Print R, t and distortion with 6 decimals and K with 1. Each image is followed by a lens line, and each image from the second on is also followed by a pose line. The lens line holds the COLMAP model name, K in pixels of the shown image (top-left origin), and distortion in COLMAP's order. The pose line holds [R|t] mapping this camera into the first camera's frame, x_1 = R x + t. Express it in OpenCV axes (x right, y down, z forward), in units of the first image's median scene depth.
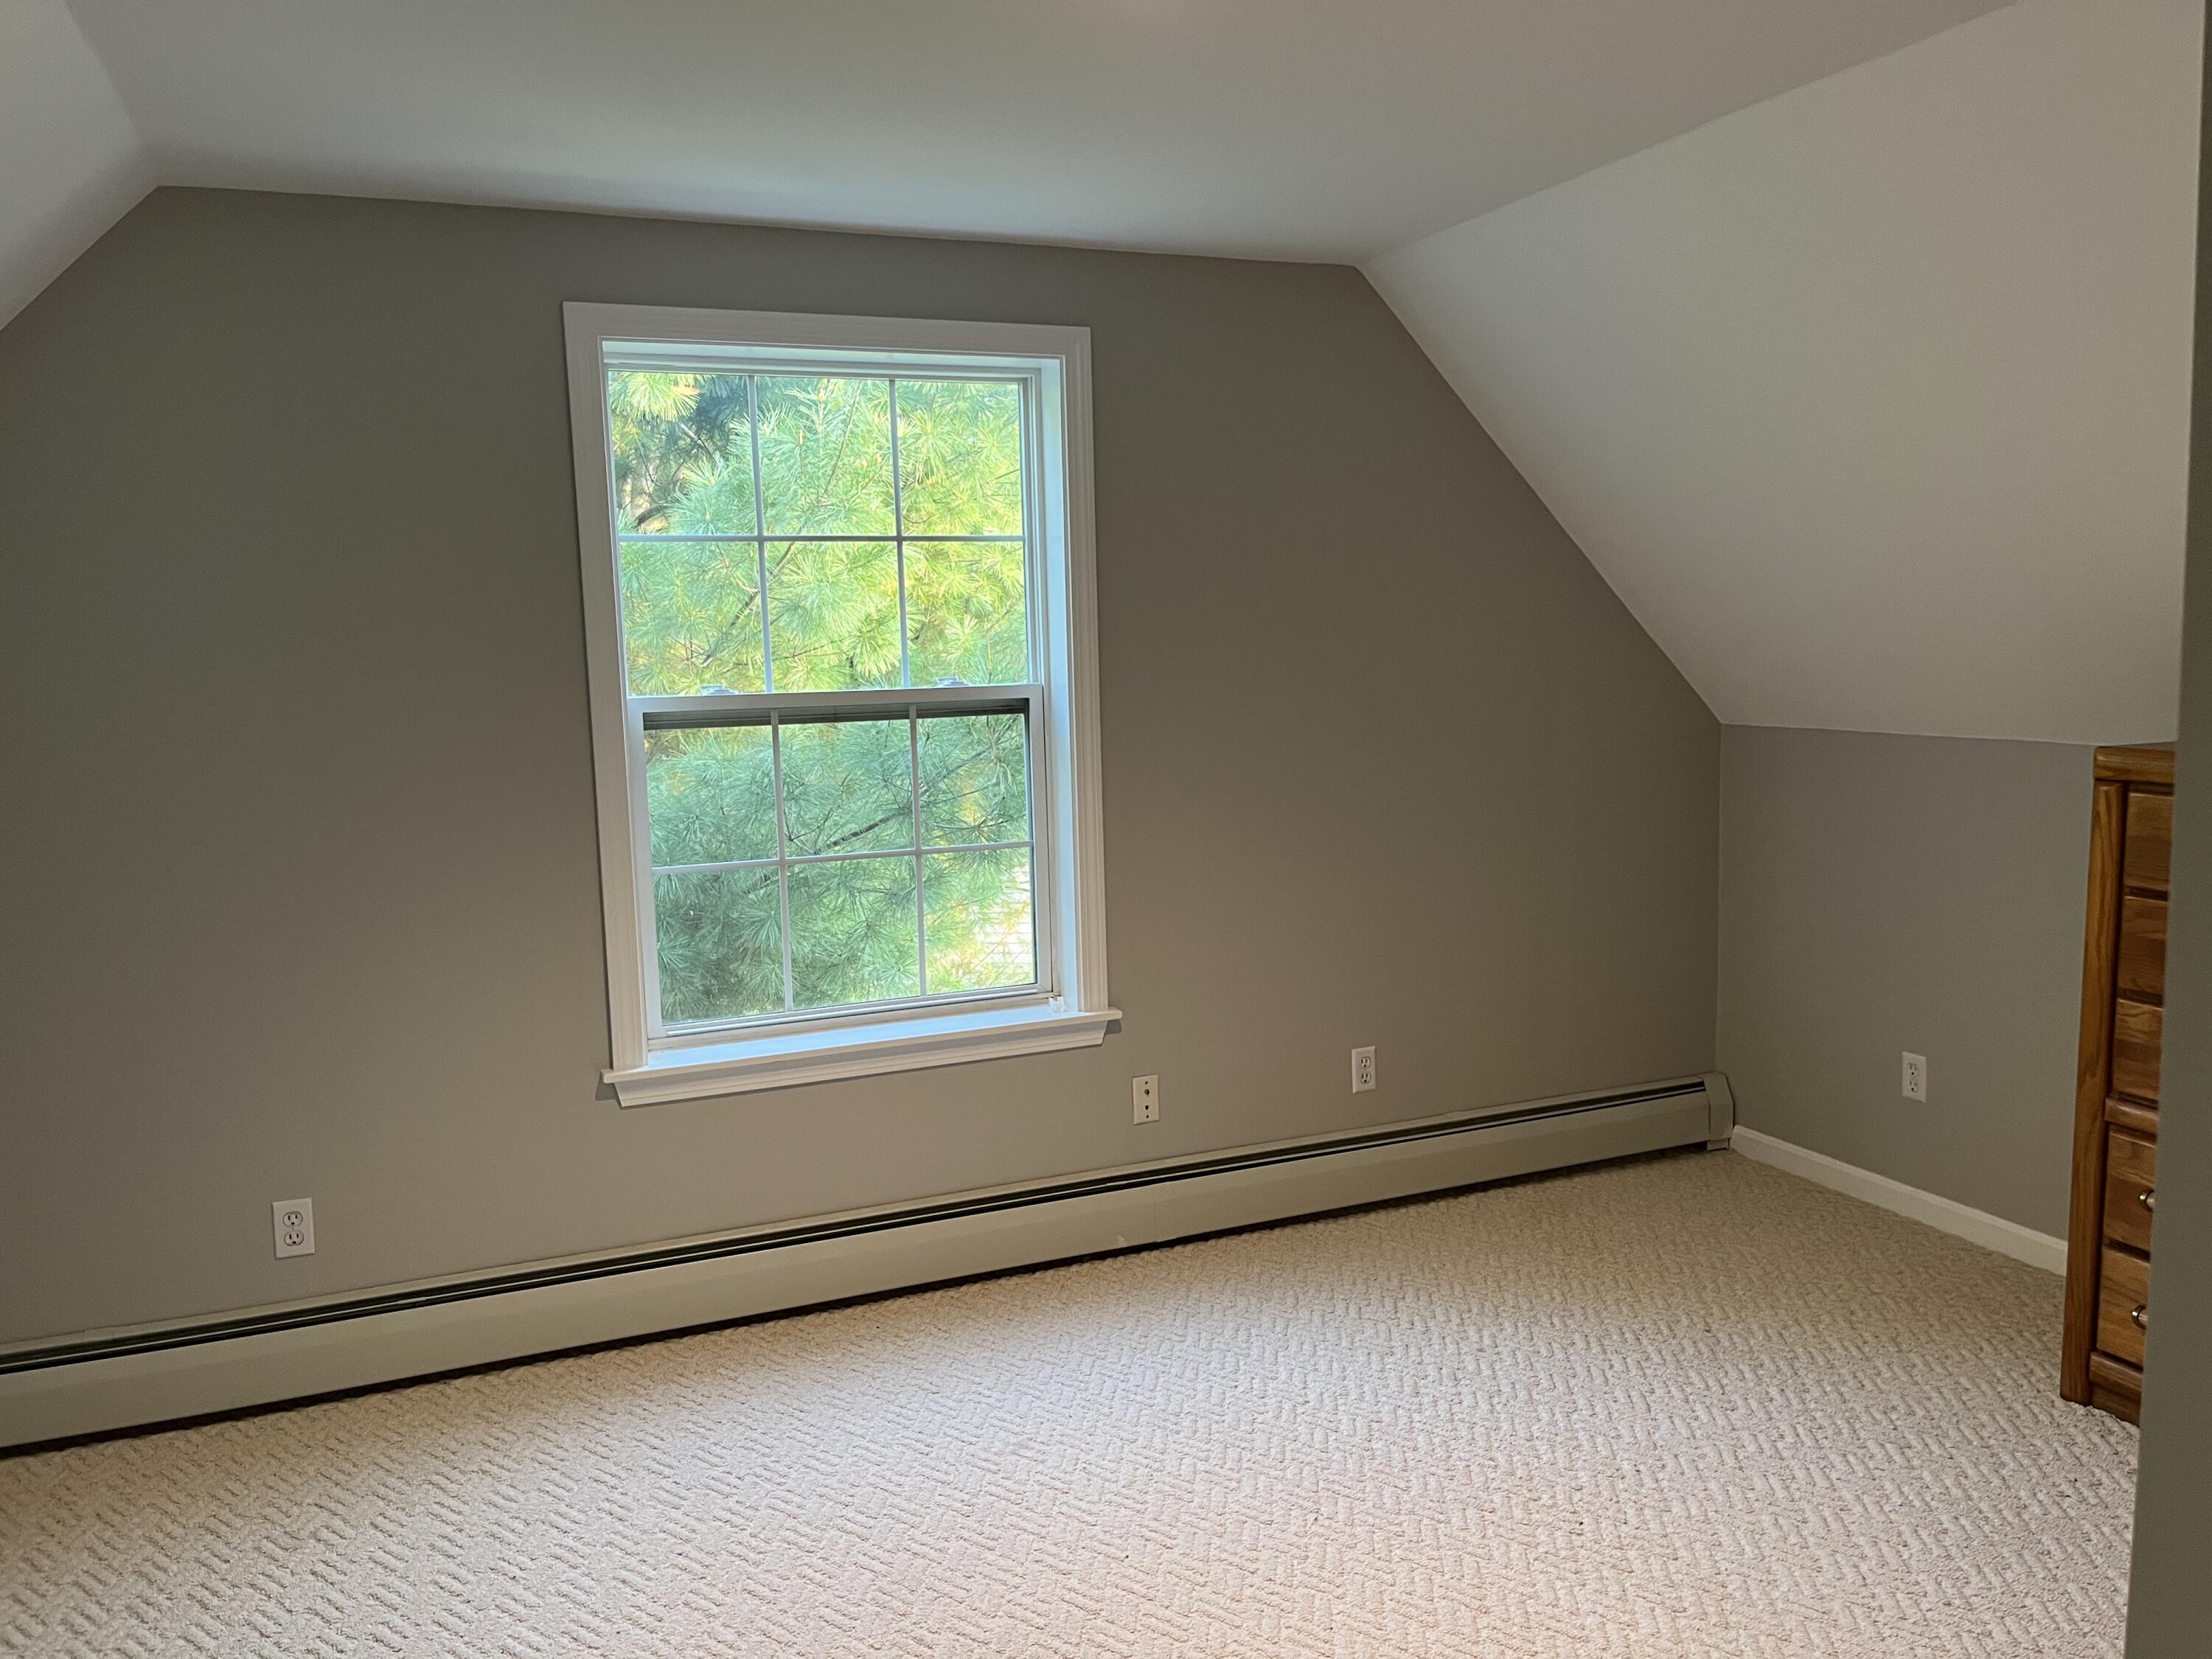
lens RADIAL K [[1667.2, 0, 1105.3], [0, 1667.2, 824.9], [0, 0, 1]] dist [0.047193, -0.076184]
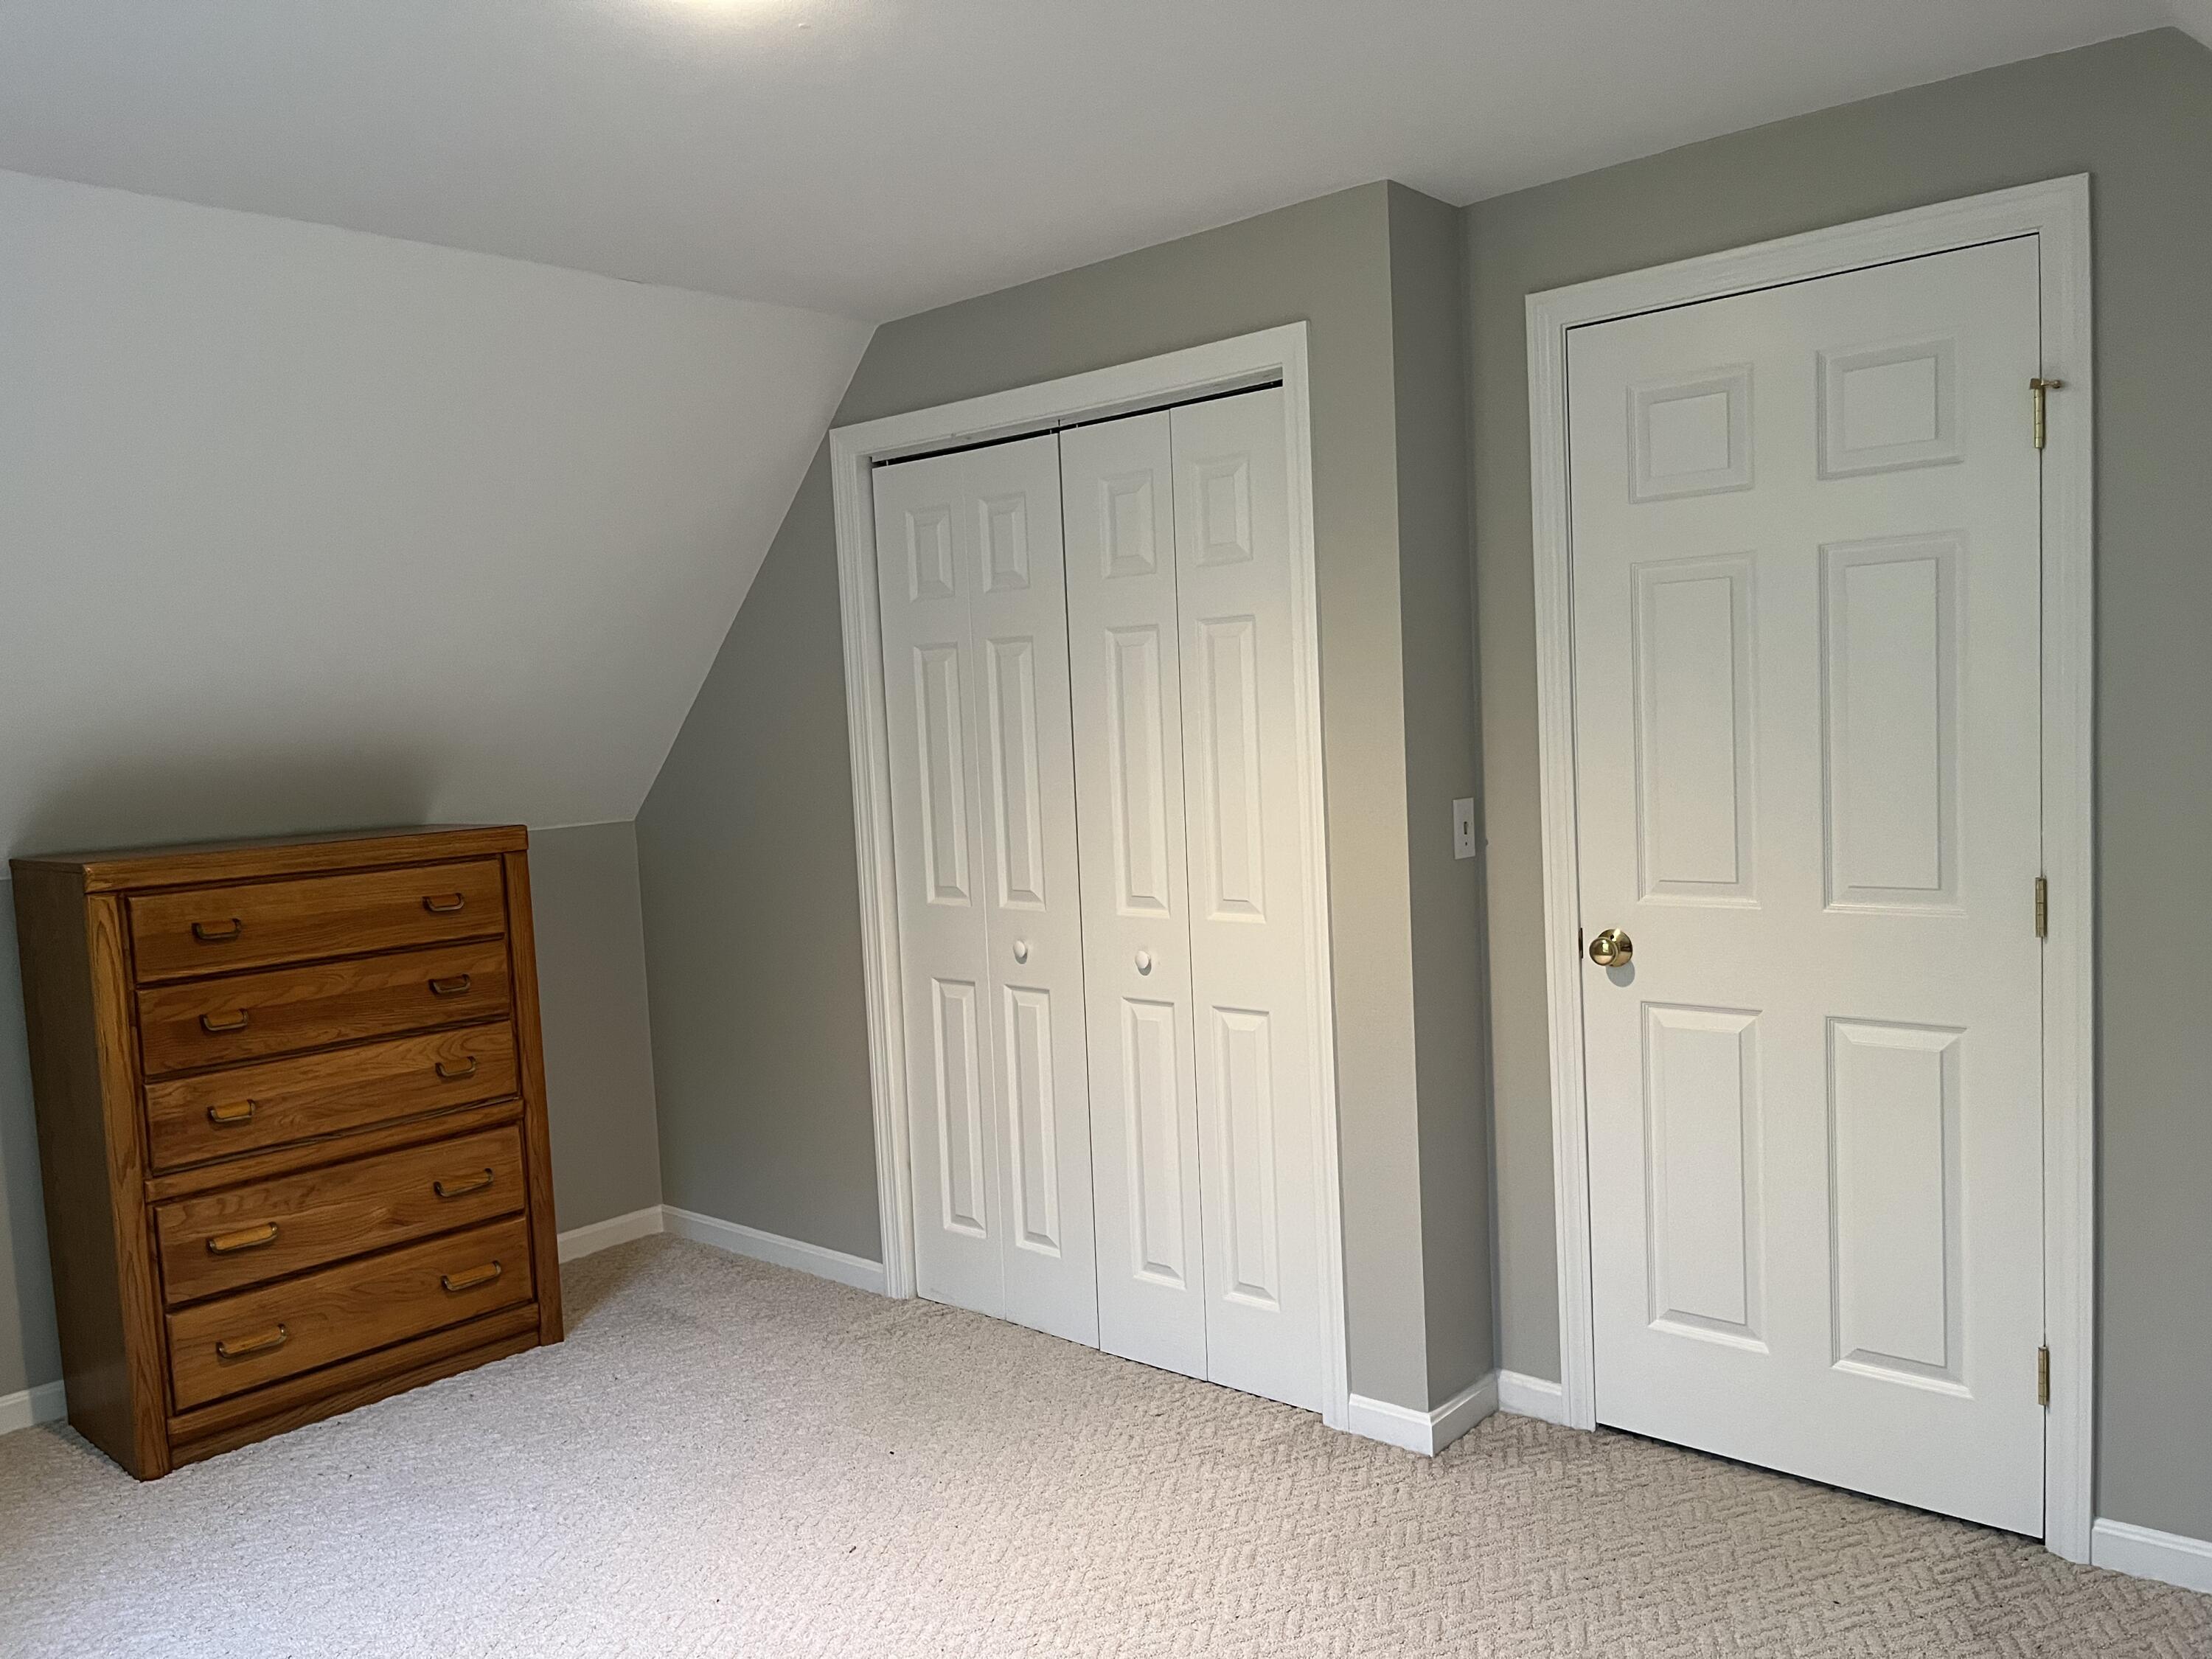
lens RADIAL K [[1667.2, 0, 1104.6], [0, 1667.2, 823.2], [0, 0, 1]] dist [0.047193, -0.076184]
pose [[-0.411916, -0.021999, 0.910956, -0.640603], [0.168941, 0.980533, 0.100071, -0.067965], [-0.895424, 0.195119, -0.400180, 0.833131]]
